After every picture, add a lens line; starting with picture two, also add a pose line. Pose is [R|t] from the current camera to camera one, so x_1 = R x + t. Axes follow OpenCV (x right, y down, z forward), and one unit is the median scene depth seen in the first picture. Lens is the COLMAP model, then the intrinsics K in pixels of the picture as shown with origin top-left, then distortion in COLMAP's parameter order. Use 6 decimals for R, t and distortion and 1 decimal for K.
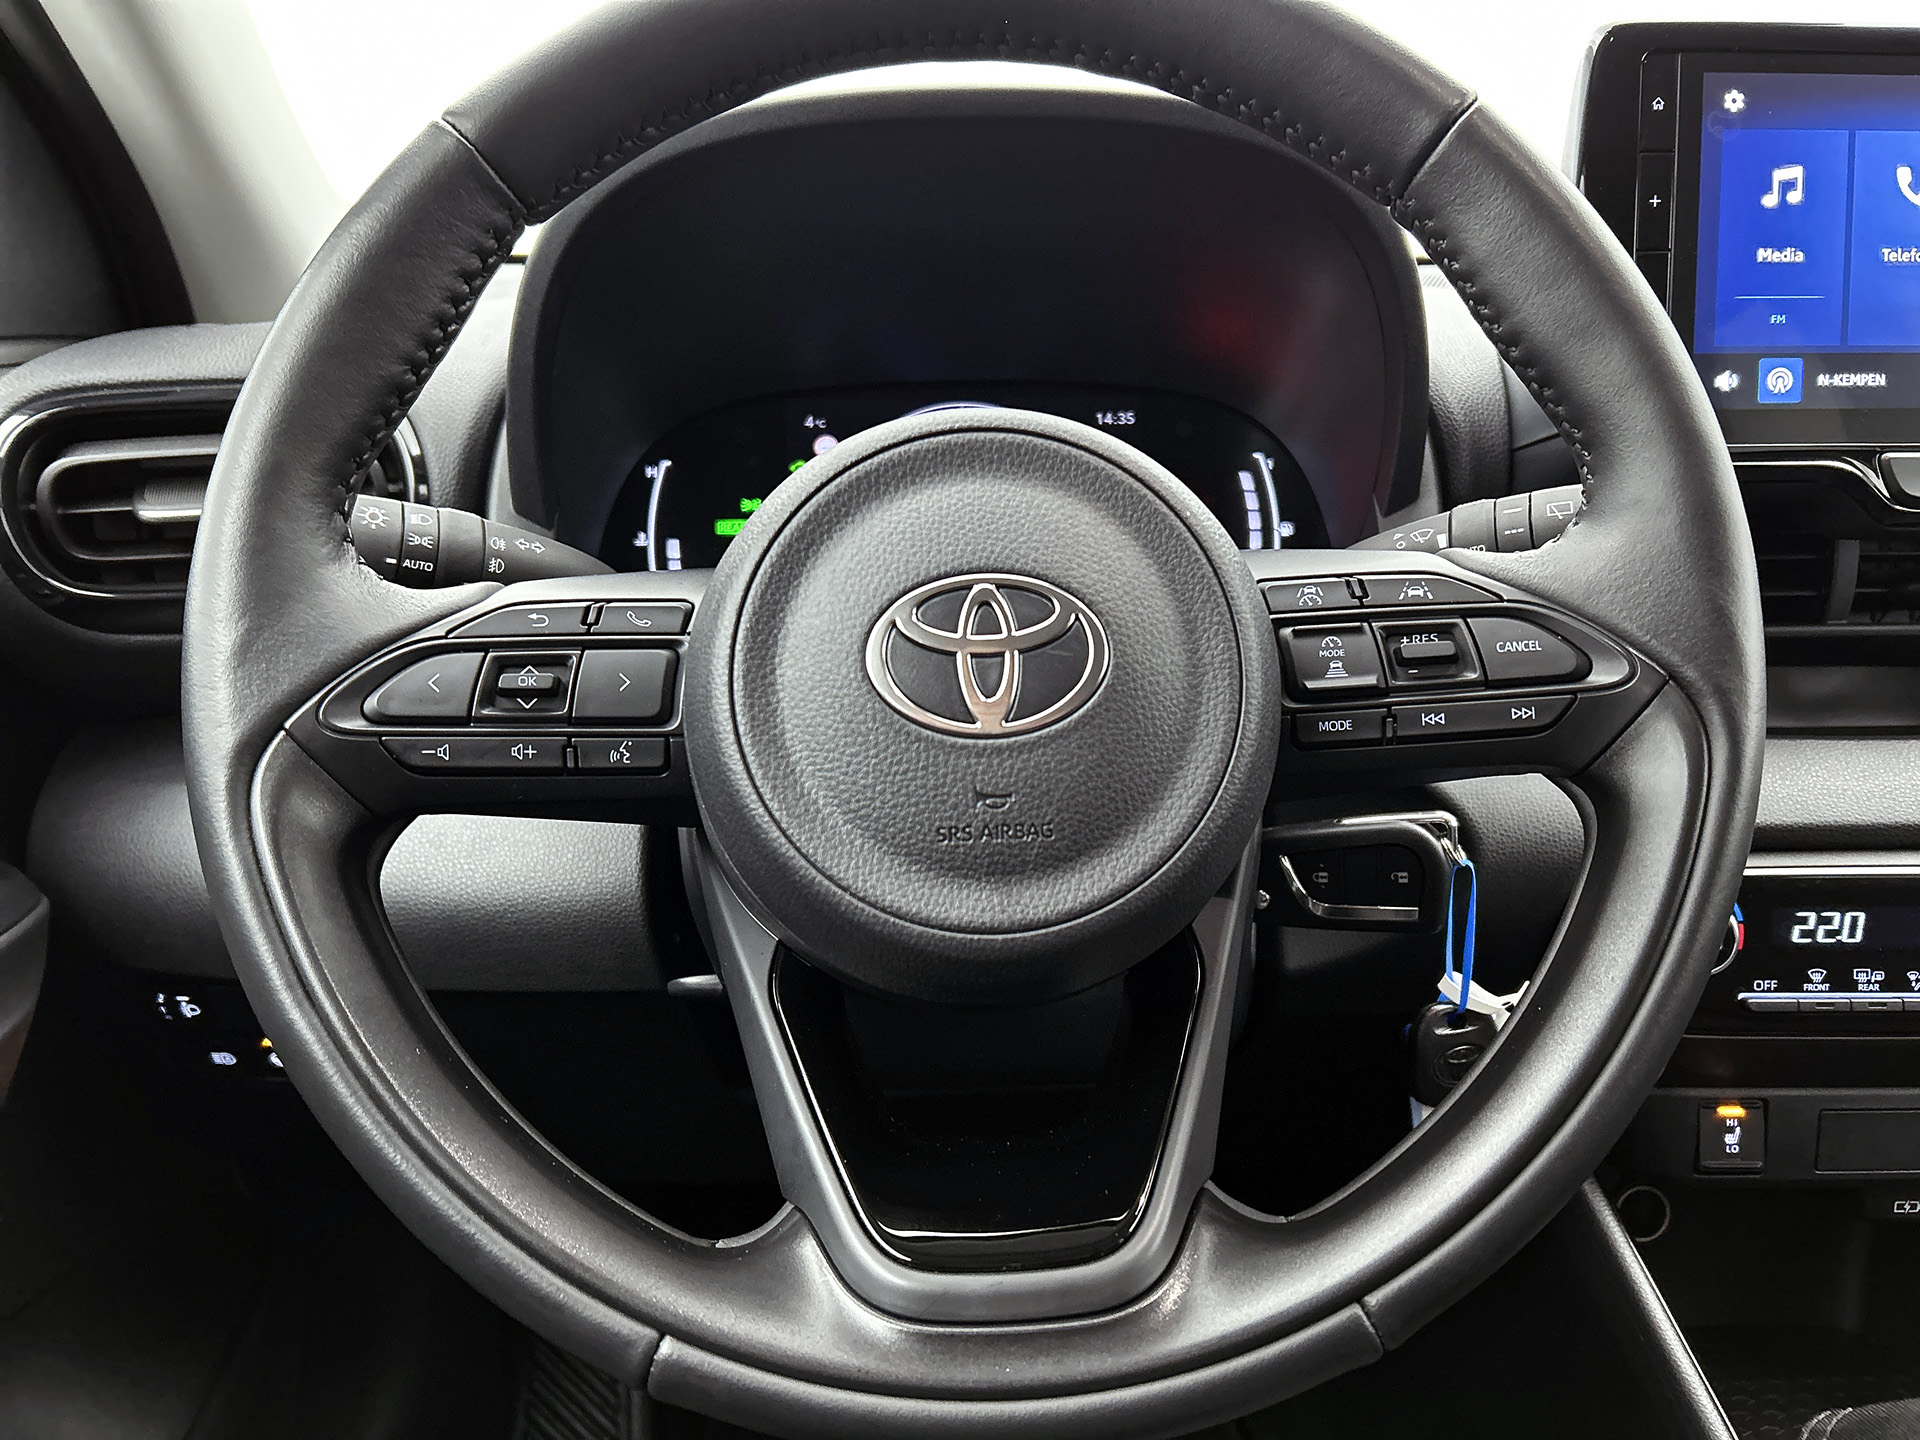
lens RADIAL K [[1467.6, 0, 974.5], [0, 1467.6, 721.7], [0, 0, 1]] dist [0.051746, -0.053959]
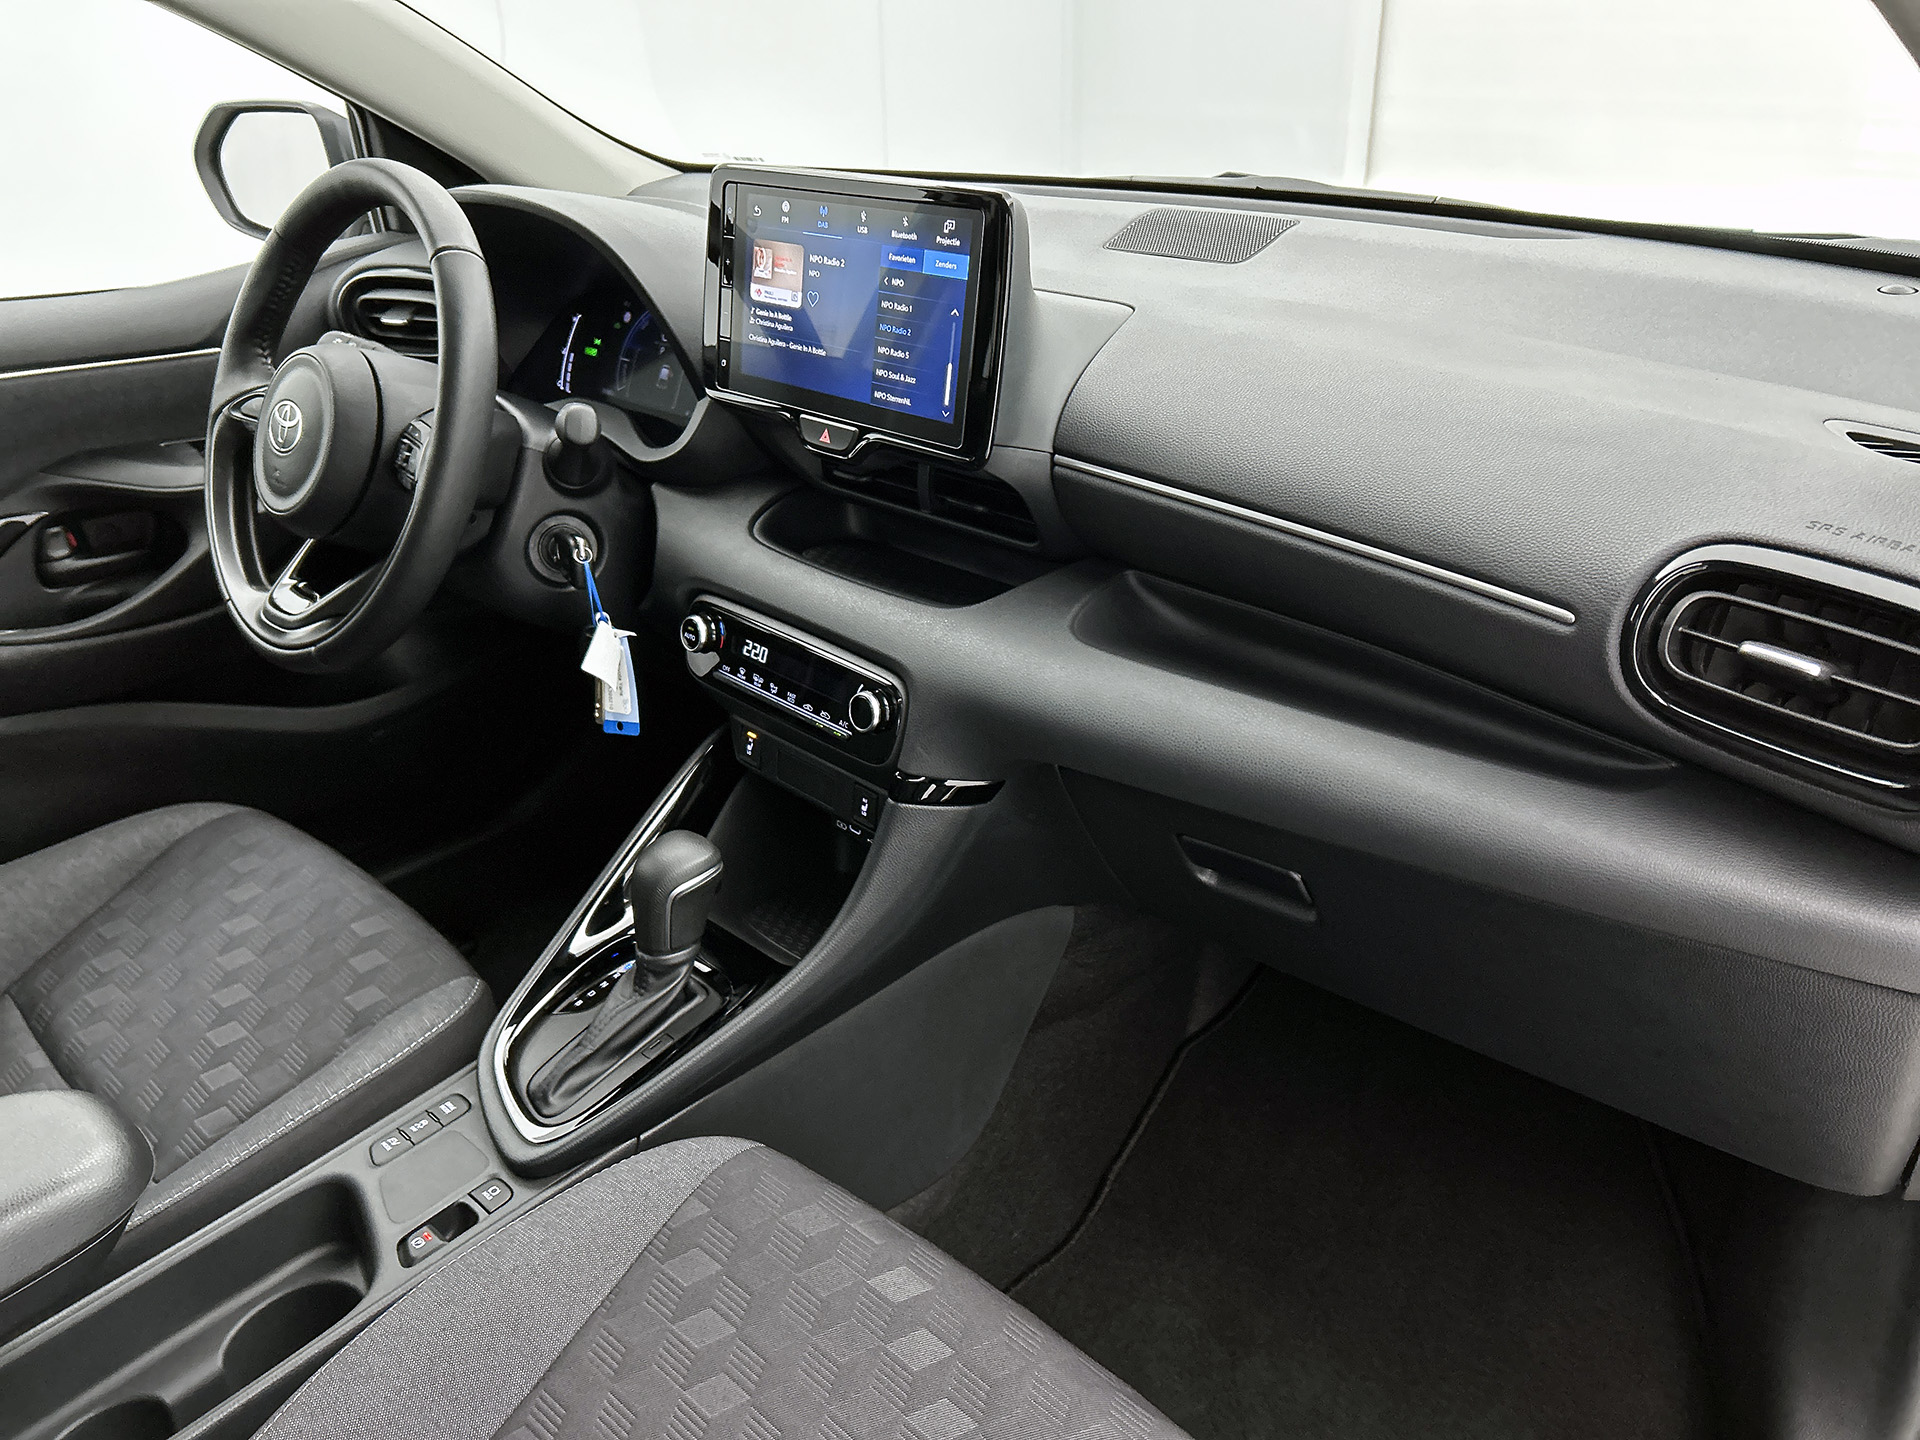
lens RADIAL K [[1467.6, 0, 961.5], [0, 1467.6, 724.6], [0, 0, 1]] dist [0.051746, -0.053959]
pose [[0.694328, 0.313703, -0.647688, 2.923469], [-0.170119, 0.946031, 0.275834, -0.503379], [0.699262, -0.081335, 0.710223, -0.291085]]
